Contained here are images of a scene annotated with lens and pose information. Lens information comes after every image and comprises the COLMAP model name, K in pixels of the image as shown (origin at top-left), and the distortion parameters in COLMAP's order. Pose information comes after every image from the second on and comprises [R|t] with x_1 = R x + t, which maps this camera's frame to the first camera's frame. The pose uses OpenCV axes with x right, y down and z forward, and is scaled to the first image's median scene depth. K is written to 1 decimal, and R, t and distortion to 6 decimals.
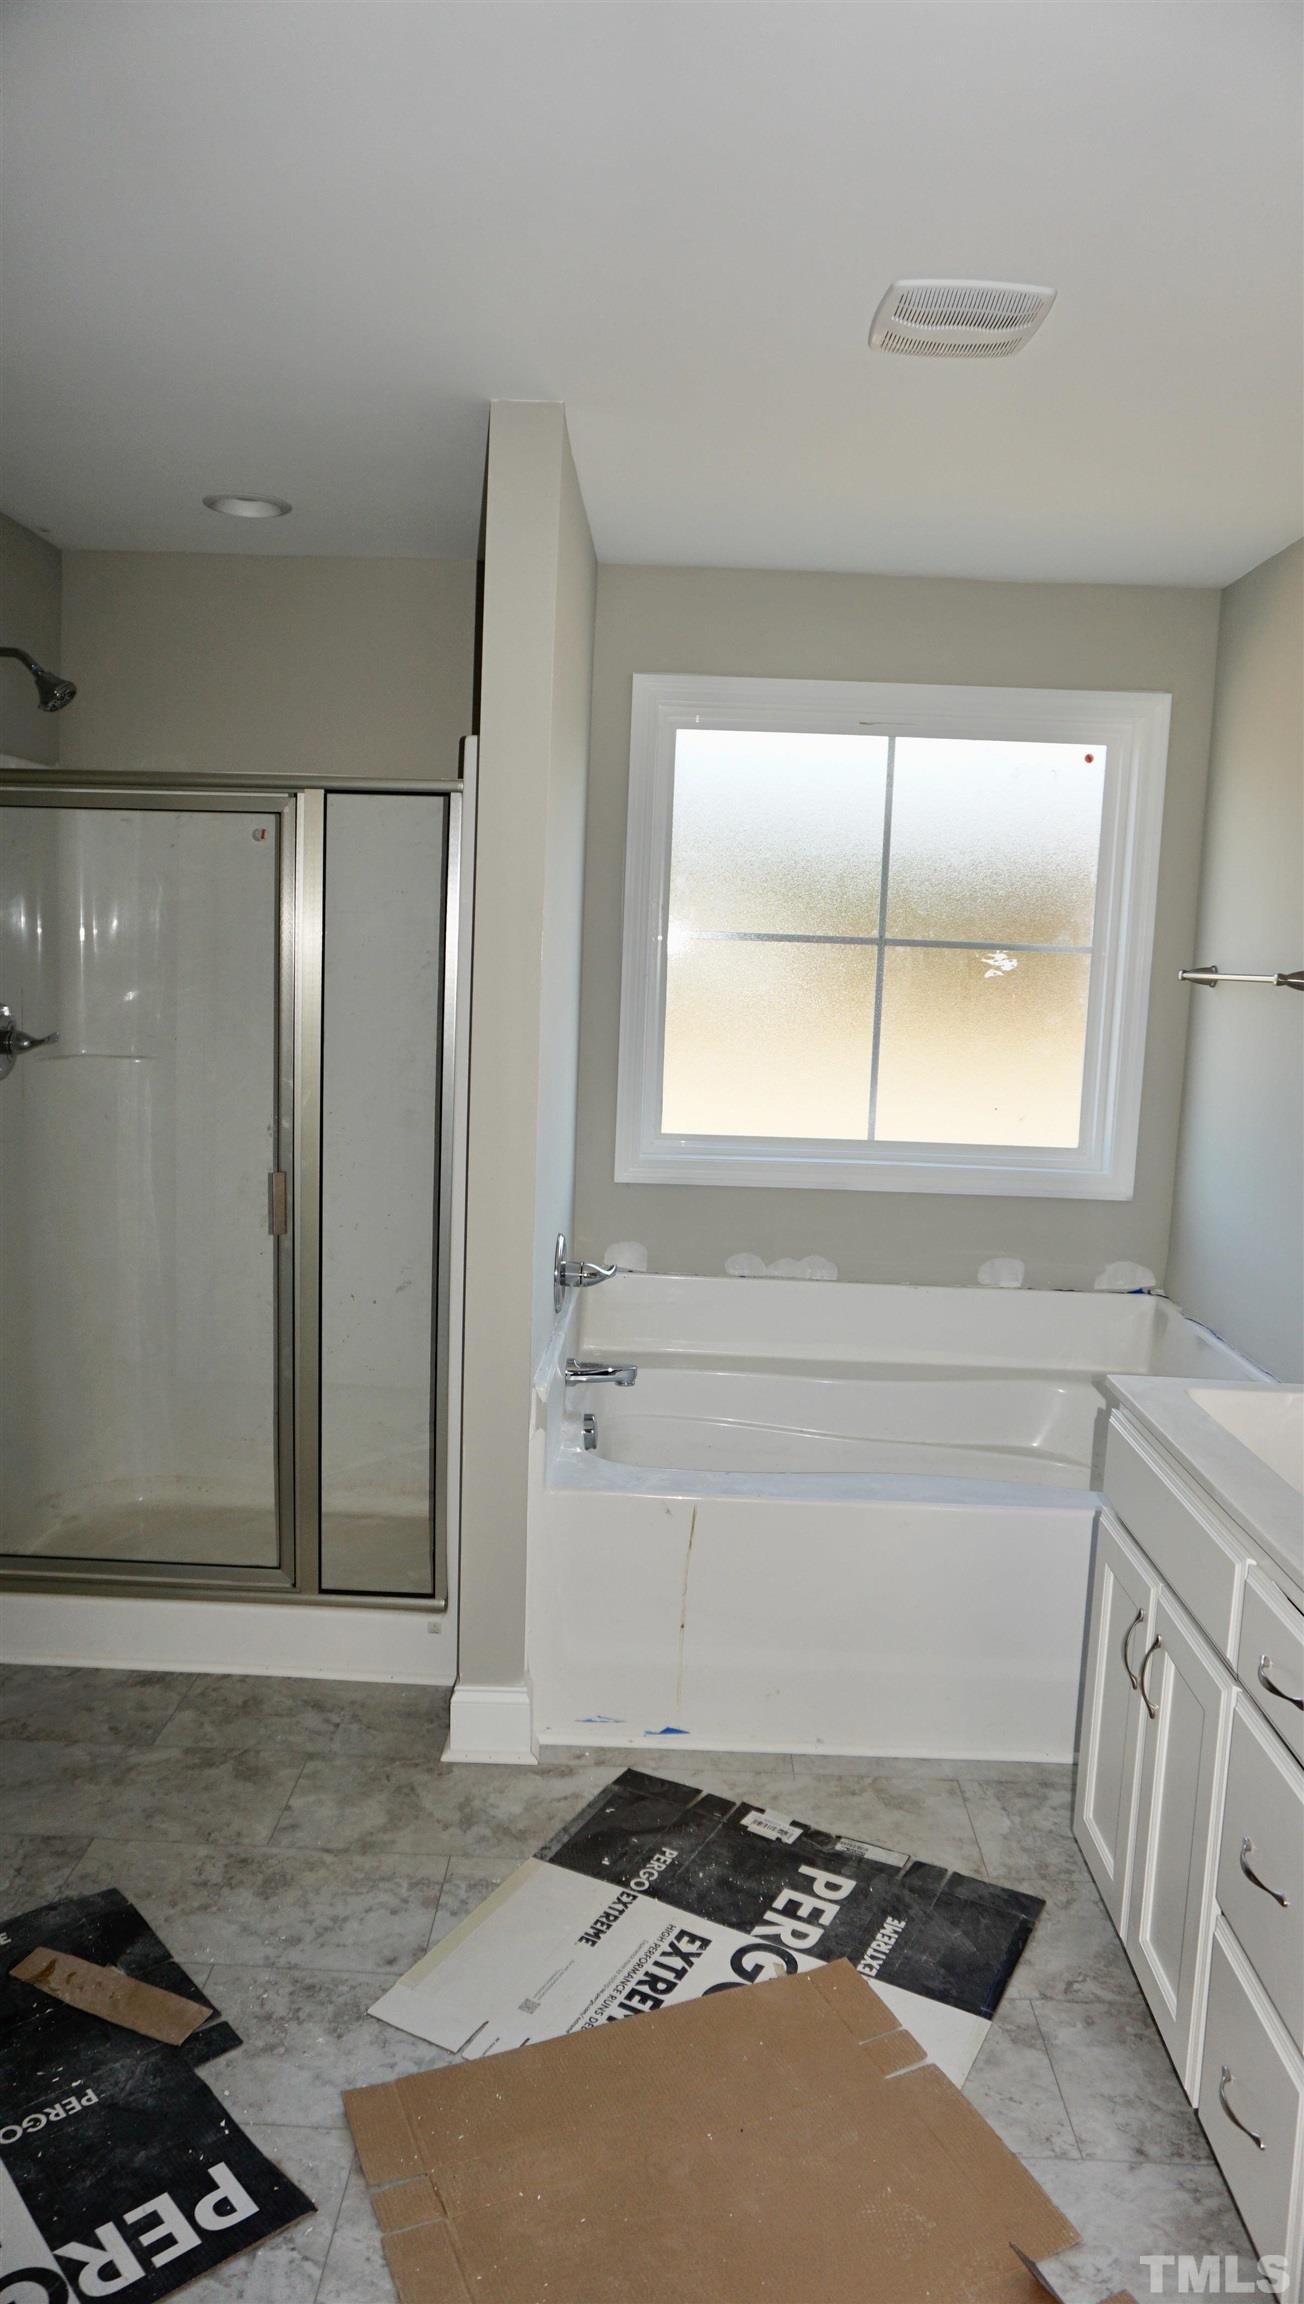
lens RADIAL K [[1511.4, 0, 684.5], [0, 1511.4, 1153.0], [0, 0, 1]] dist [-0.044291, 0.048521]
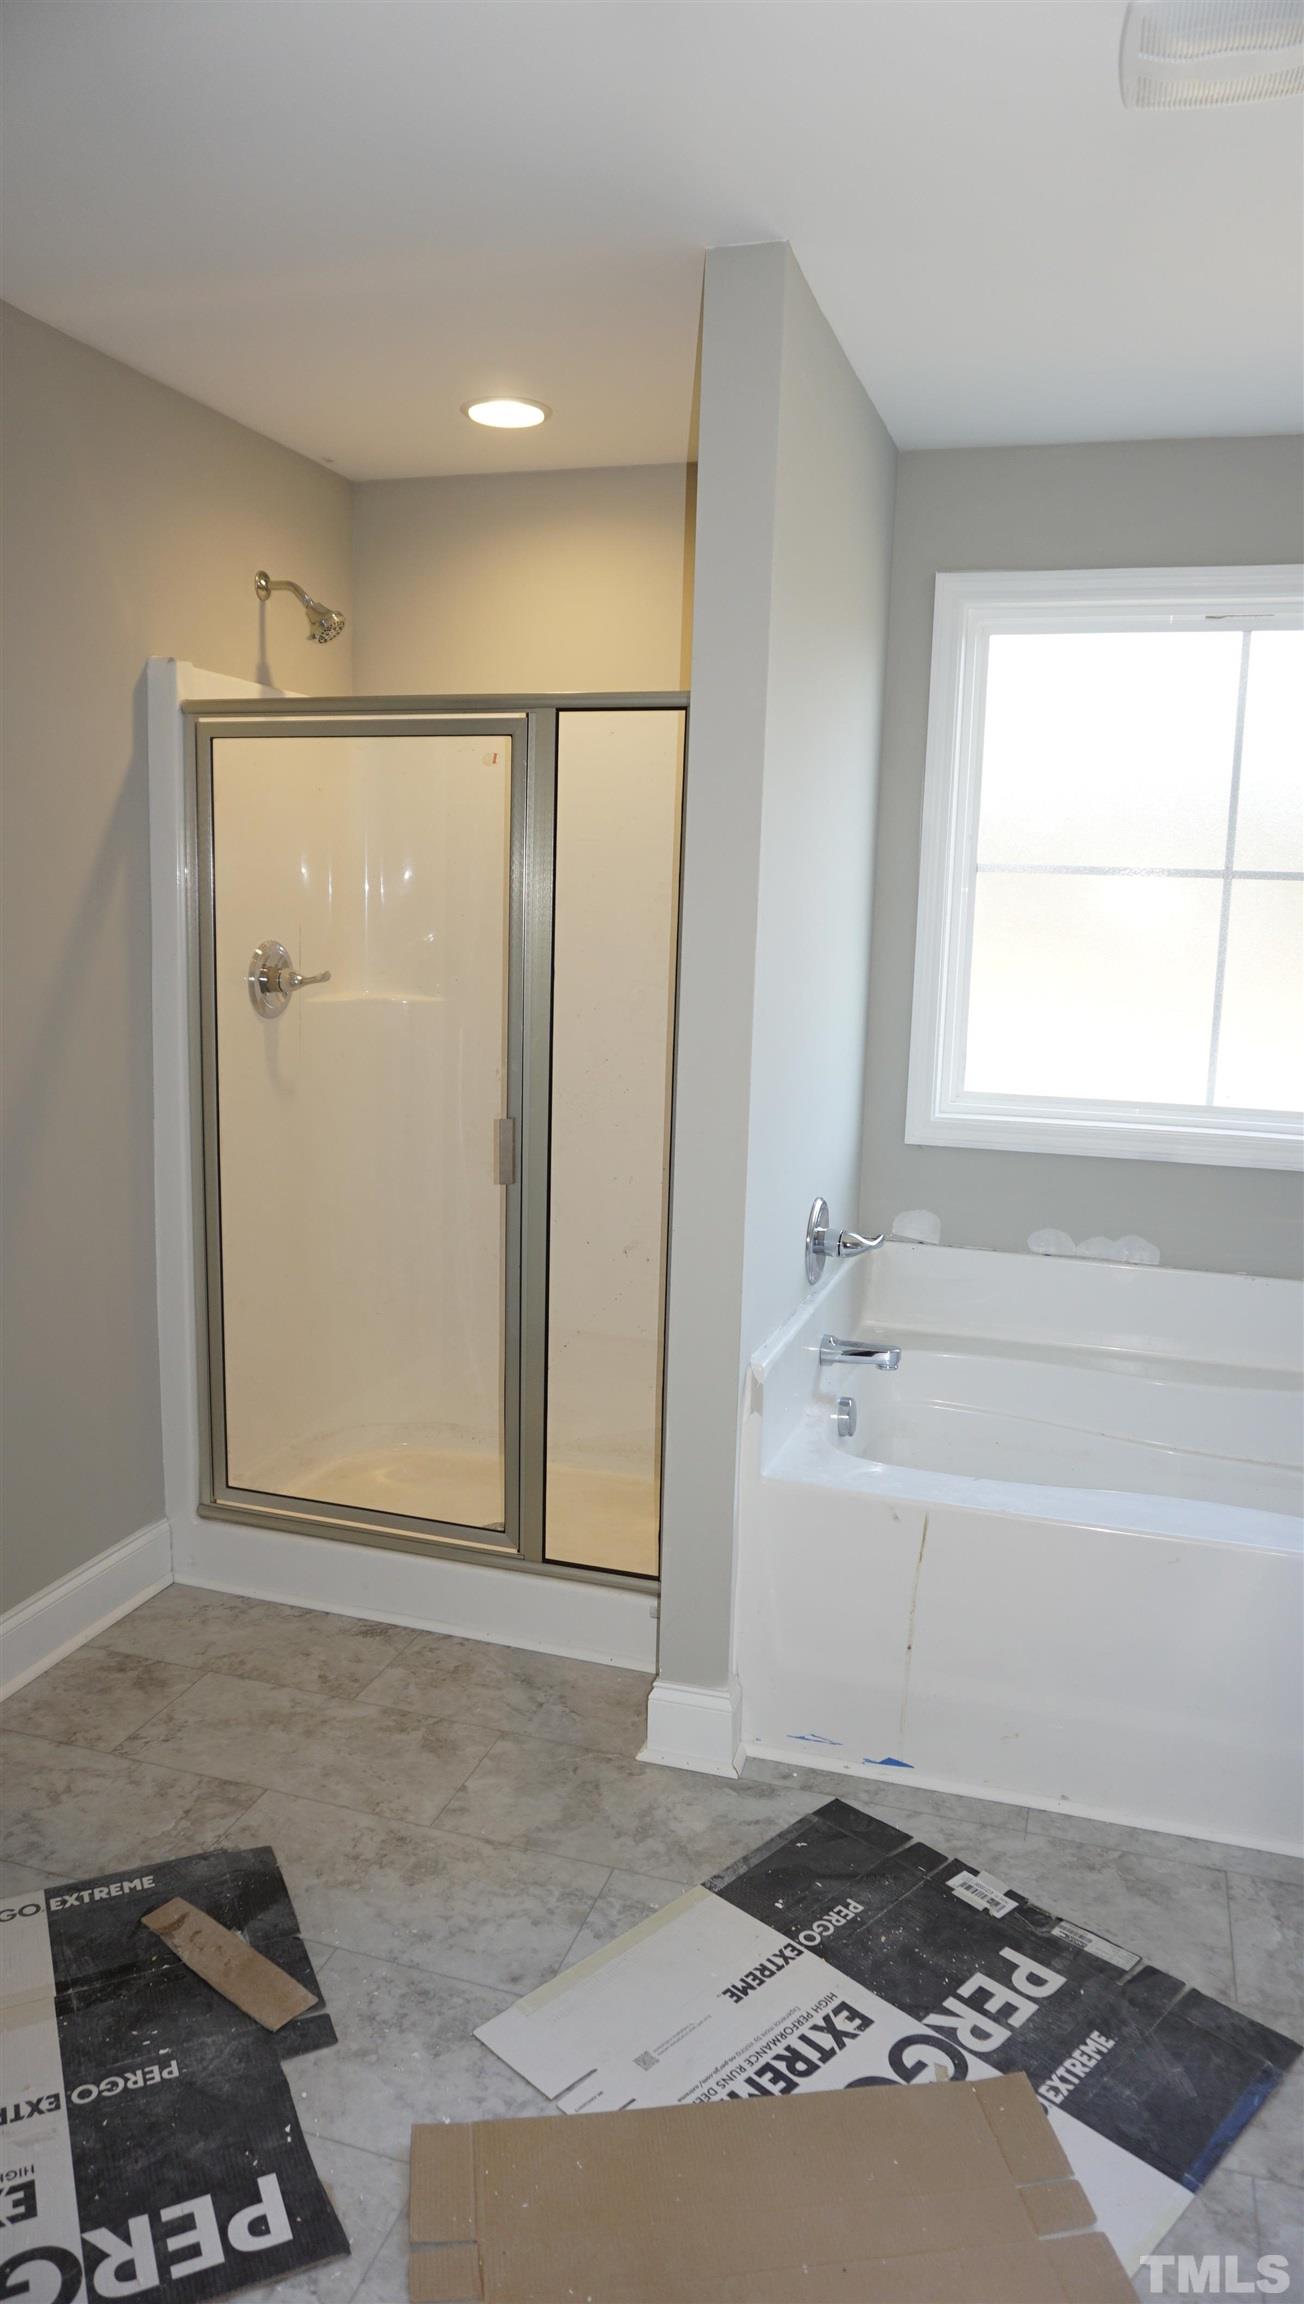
lens RADIAL K [[1517.4, 0, 697.7], [0, 1517.4, 1151.8], [0, 0, 1]] dist [-0.052896, 0.043389]
pose [[0.960613, 0.038854, -0.275159, 0.129124], [-0.032190, 0.999070, 0.028694, 0.004239], [0.276018, -0.018707, 0.960970, 0.143798]]
